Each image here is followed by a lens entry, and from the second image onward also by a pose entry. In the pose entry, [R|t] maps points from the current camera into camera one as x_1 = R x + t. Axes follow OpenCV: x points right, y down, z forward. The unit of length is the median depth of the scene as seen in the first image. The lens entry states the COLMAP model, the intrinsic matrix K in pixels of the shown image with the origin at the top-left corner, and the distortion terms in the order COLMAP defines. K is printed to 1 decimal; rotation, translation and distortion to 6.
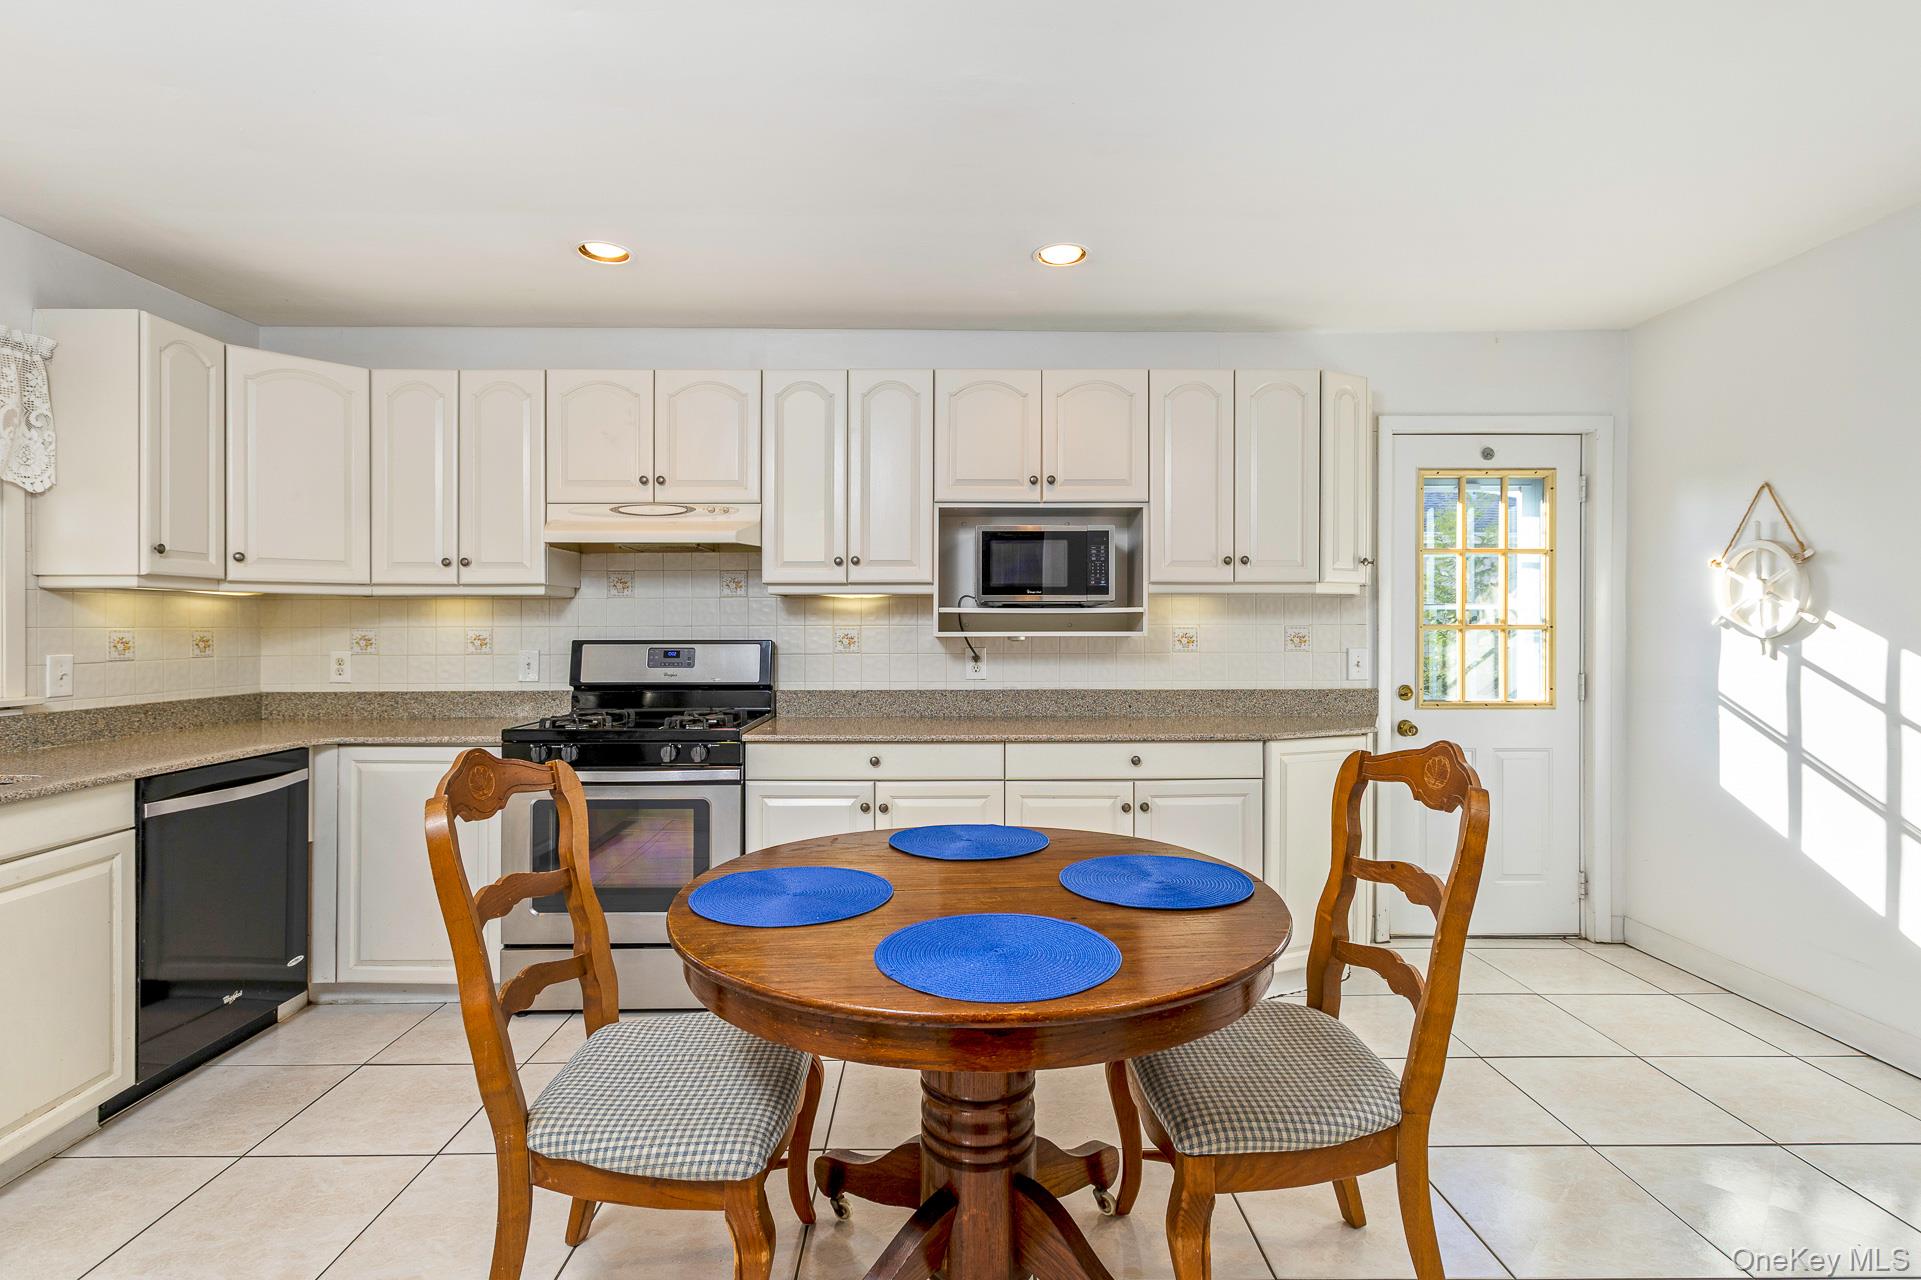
lens RADIAL K [[950.3, 0, 951.1], [0, 950.3, 625.8], [0, 0, 1]] dist [-0.001199, -0.000709]
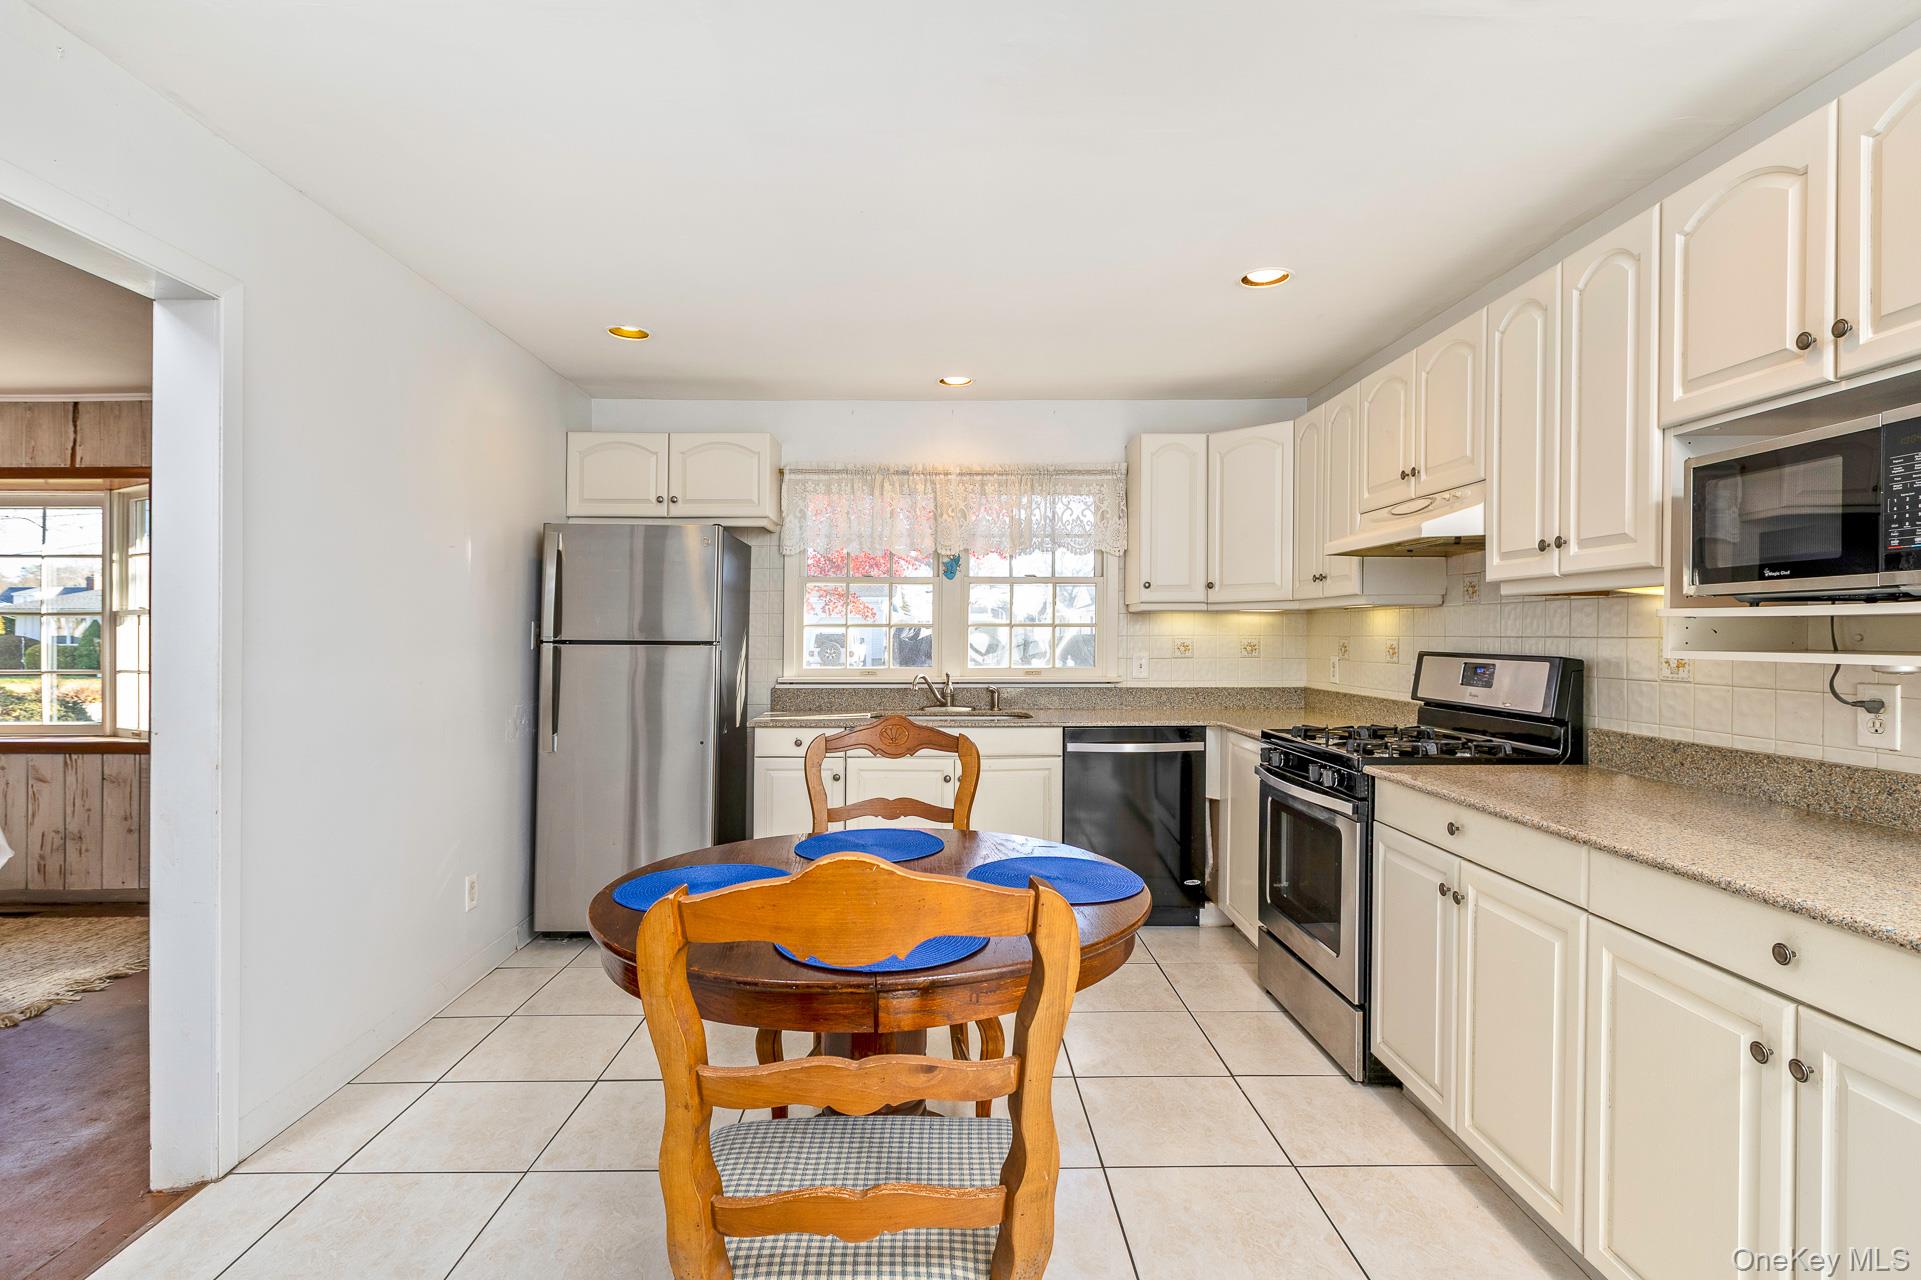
lens RADIAL K [[950.3, 0, 951.1], [0, 950.3, 625.8], [0, 0, 1]] dist [-0.001199, -0.000709]
pose [[0.006598, -0.006084, -0.999960, 0.606819], [-0.004665, 0.999970, -0.006115, -0.002465], [0.999967, 0.004706, 0.006570, 0.599773]]
